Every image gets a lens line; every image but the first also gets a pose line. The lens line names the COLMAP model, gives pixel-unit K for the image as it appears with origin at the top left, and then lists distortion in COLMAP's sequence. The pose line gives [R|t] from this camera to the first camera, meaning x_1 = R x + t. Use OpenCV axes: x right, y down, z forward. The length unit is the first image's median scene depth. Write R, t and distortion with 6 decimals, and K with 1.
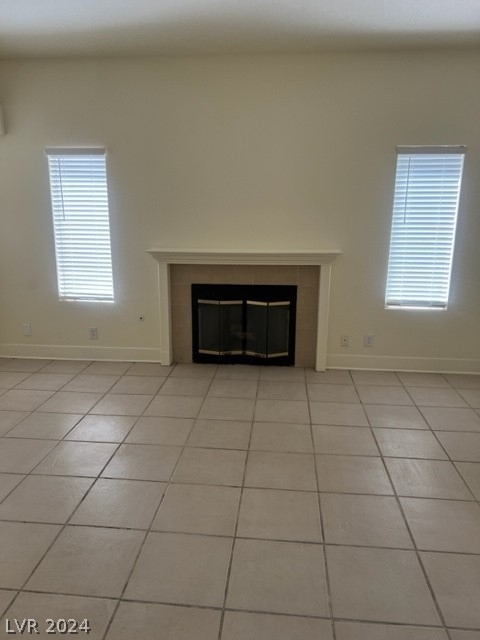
lens RADIAL K [[484.4, 0, 239.5], [0, 484.4, 322.0], [0, 0, 1]] dist [0.032545, -0.015939]
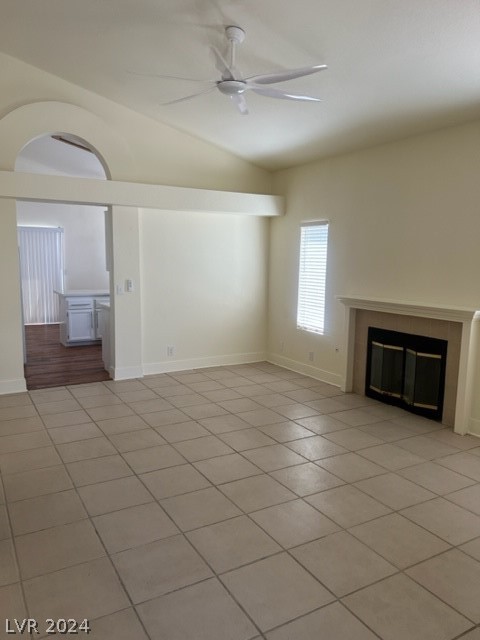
lens RADIAL K [[484.4, 0, 225.6], [0, 484.4, 306.4], [0, 0, 1]] dist [0.032545, -0.015939]
pose [[0.563185, 0.088443, -0.821584, 0.667319], [-0.203790, 0.978411, -0.034370, -0.016324], [0.800807, 0.186788, 0.569050, 0.044938]]
